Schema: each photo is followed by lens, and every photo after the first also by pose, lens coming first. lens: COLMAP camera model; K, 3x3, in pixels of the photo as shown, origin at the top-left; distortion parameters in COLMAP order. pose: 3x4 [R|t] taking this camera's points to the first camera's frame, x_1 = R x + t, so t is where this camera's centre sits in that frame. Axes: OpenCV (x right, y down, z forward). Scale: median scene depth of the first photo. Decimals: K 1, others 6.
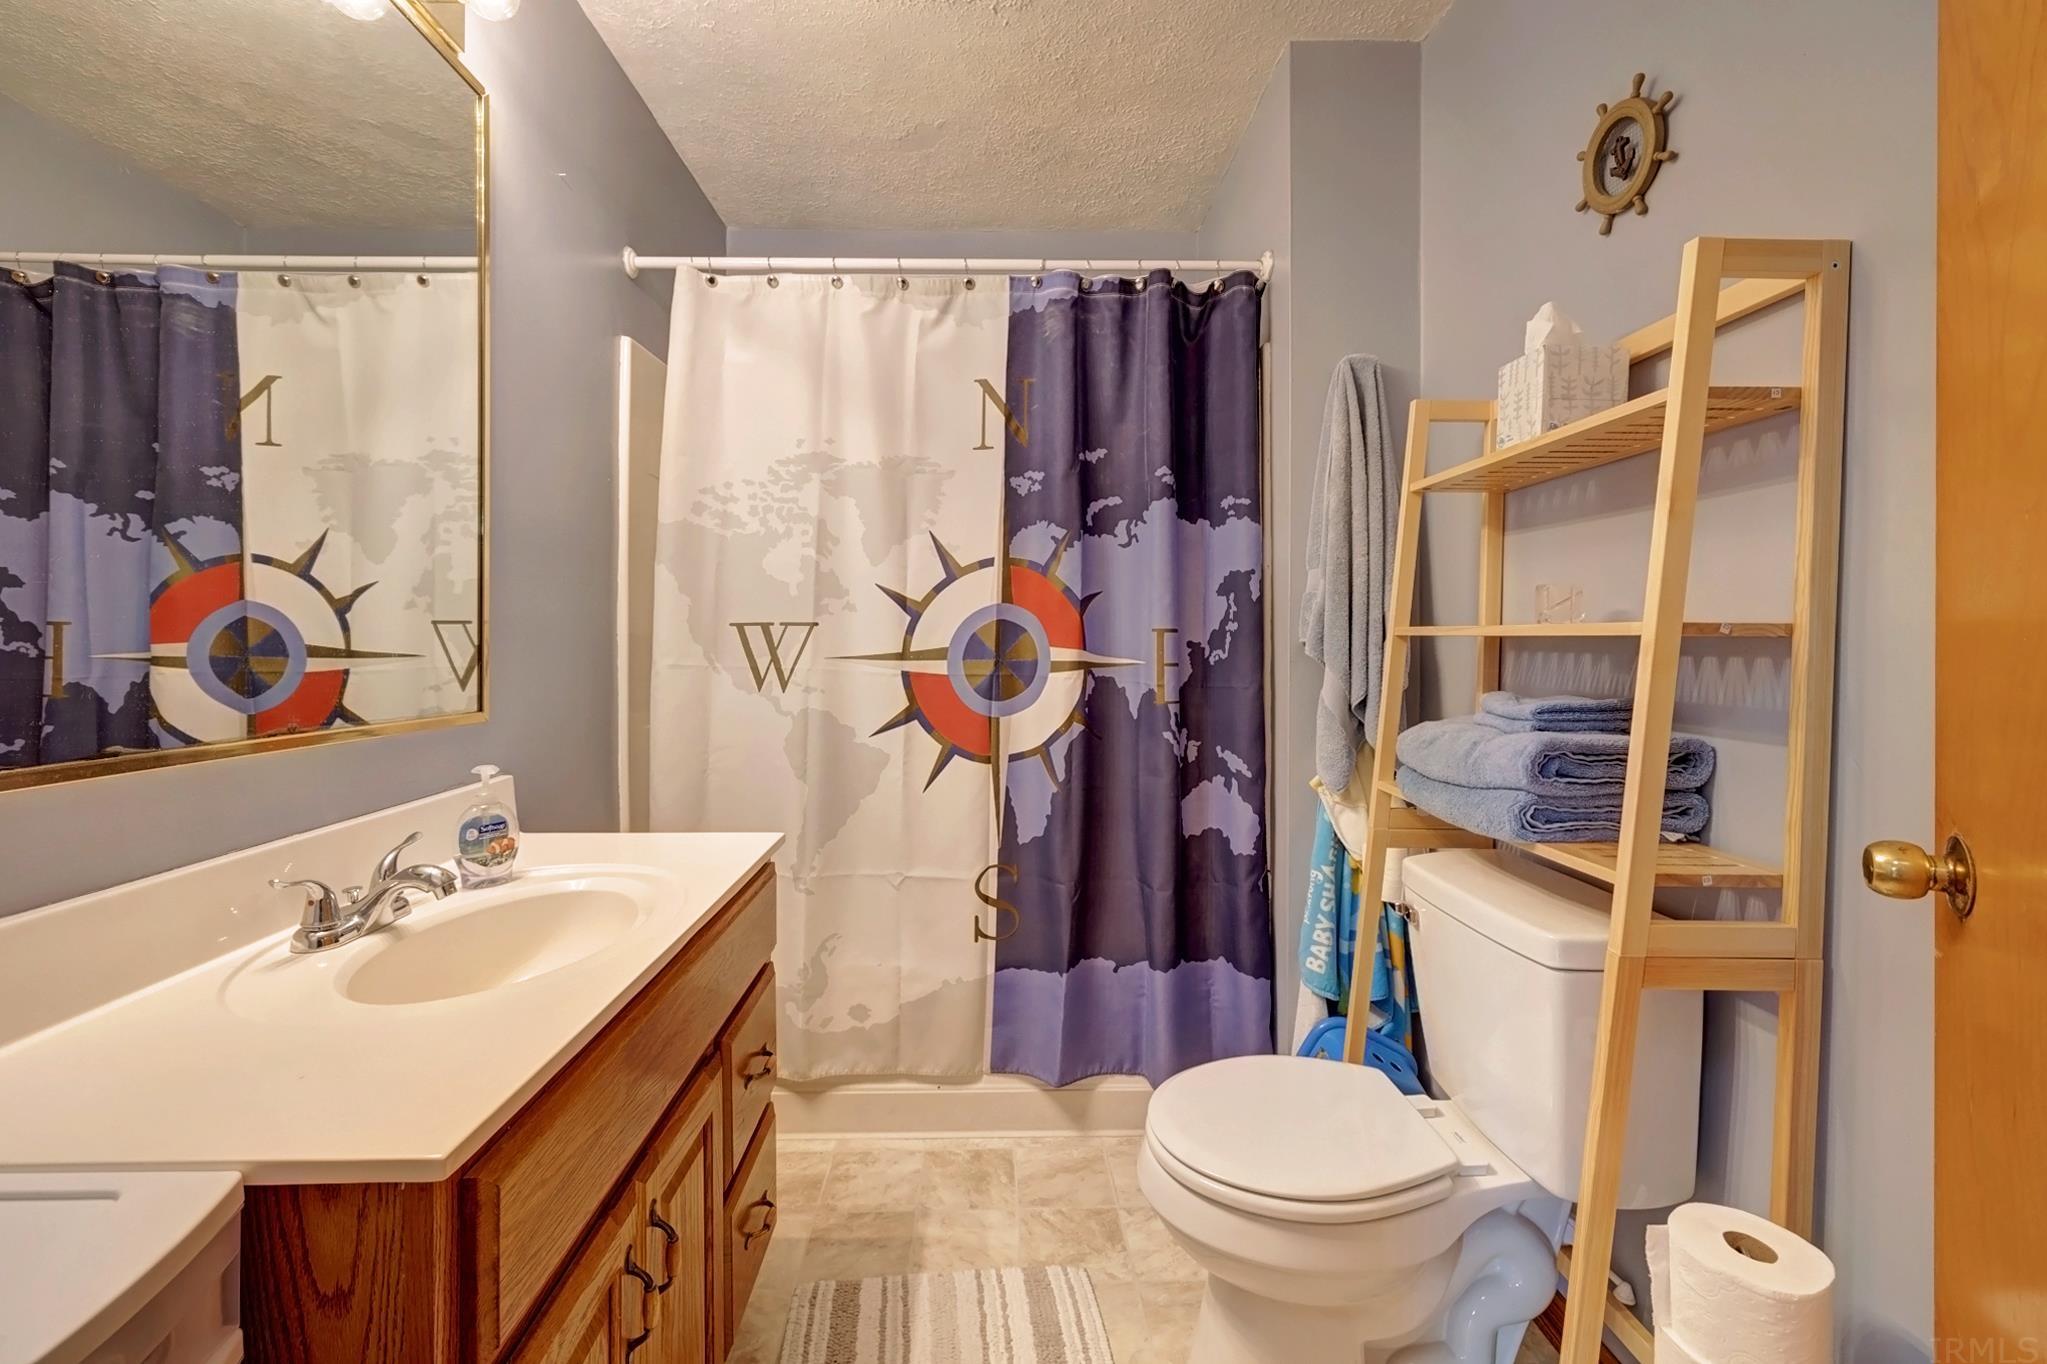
lens RADIAL K [[865.6, 0, 1018.9], [0, 865.6, 674.3], [0, 0, 1]] dist [-0.000401, -0.000071]
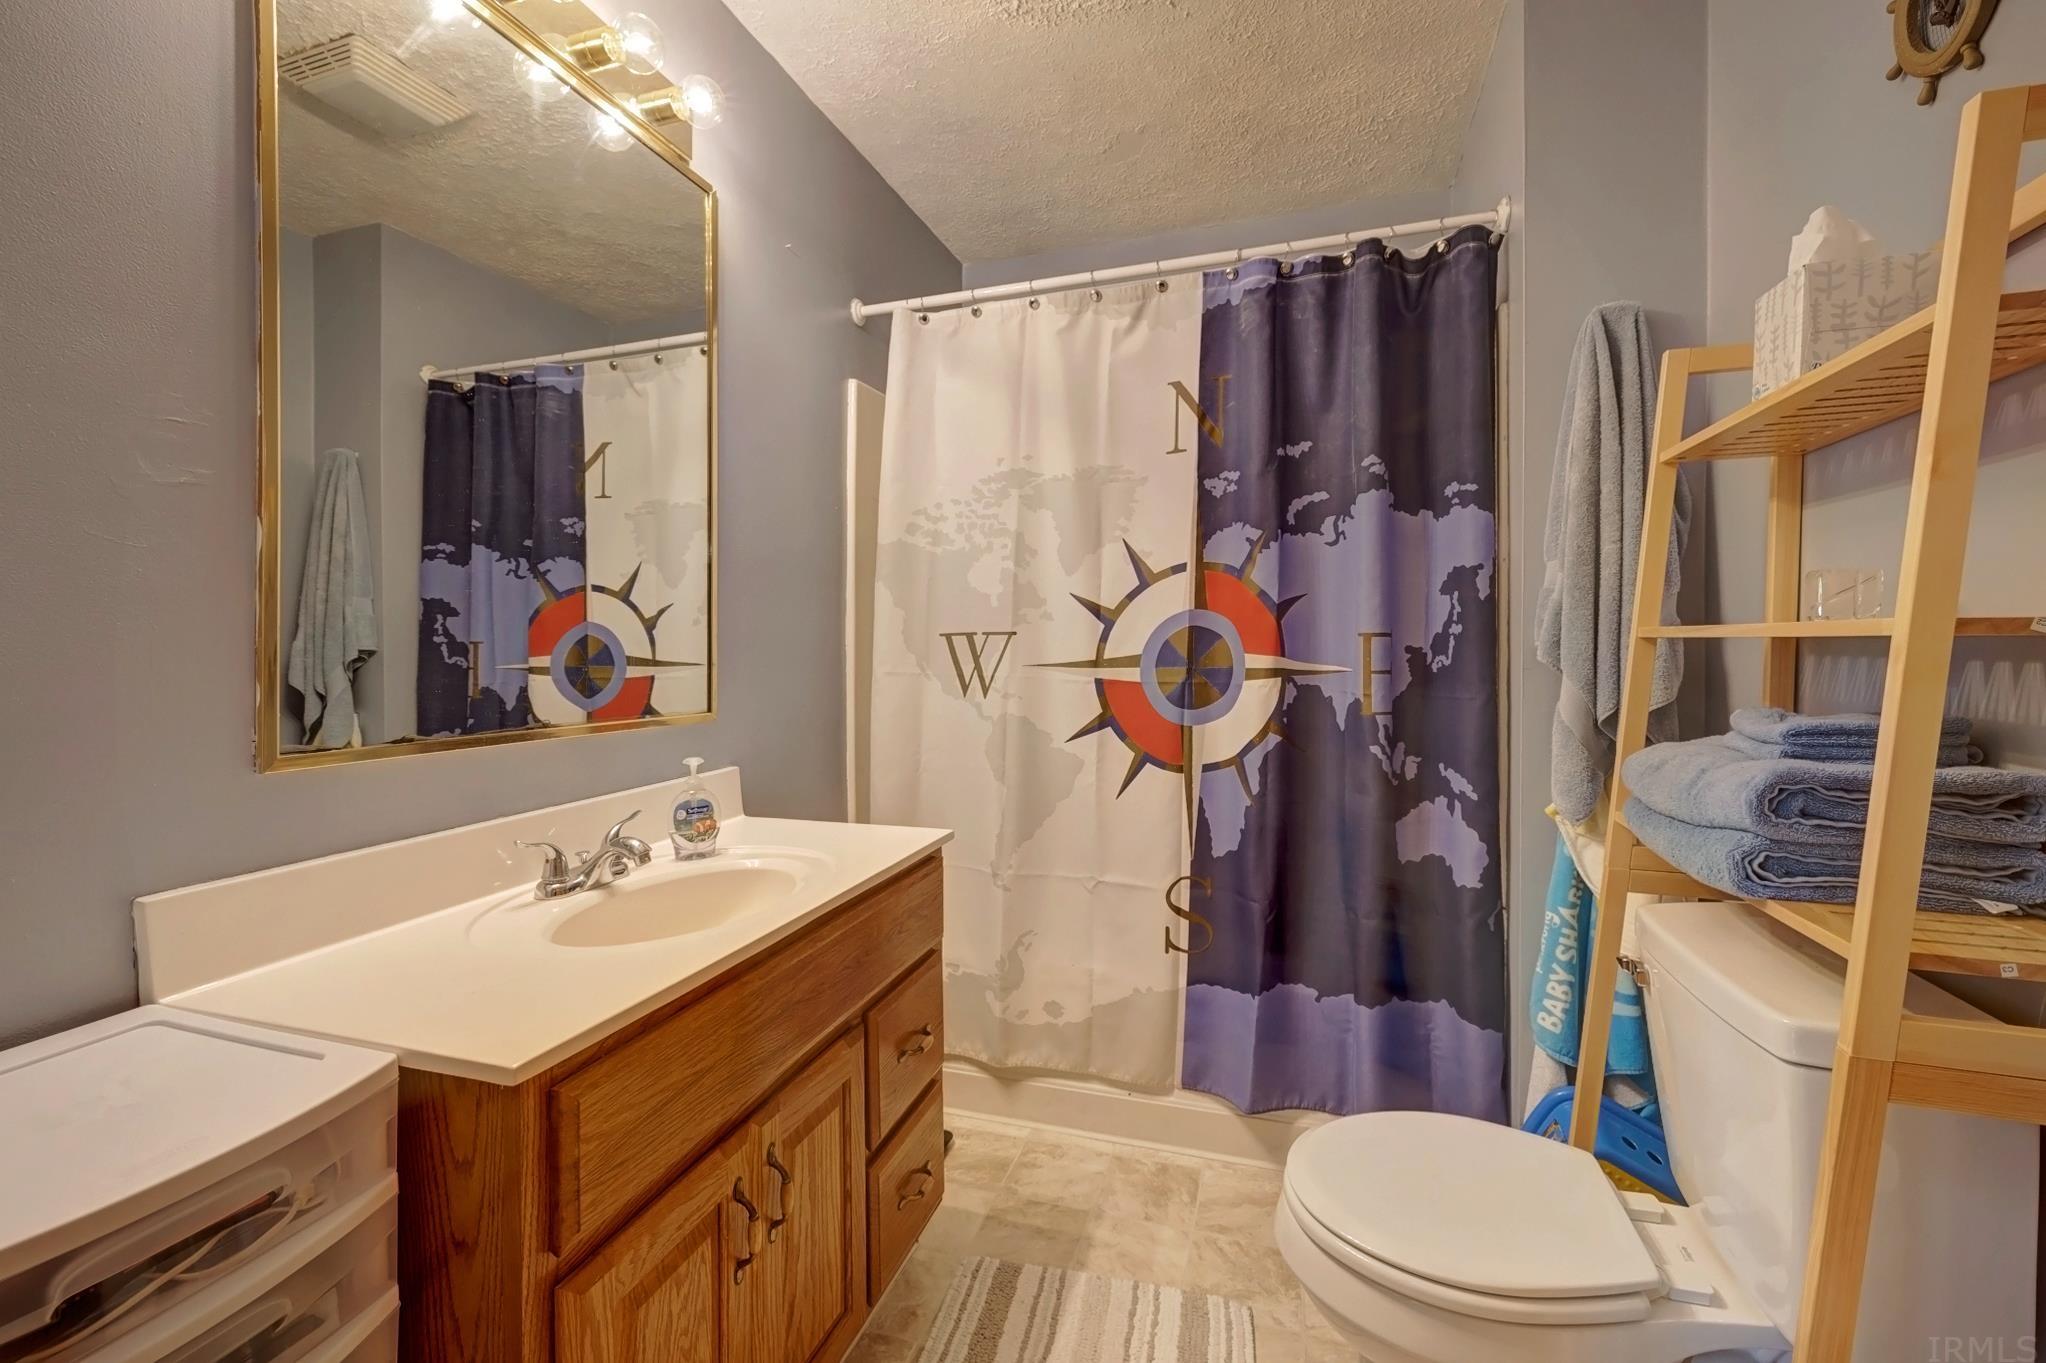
lens RADIAL K [[865.2, 0, 1027.5], [0, 865.2, 681.2], [0, 0, 1]] dist [-0.000401, -0.000071]
pose [[0.942823, 0.003200, -0.333279, 0.139059], [-0.002593, 0.999994, 0.002266, -0.002783], [0.333285, -0.001272, 0.942825, 0.019144]]
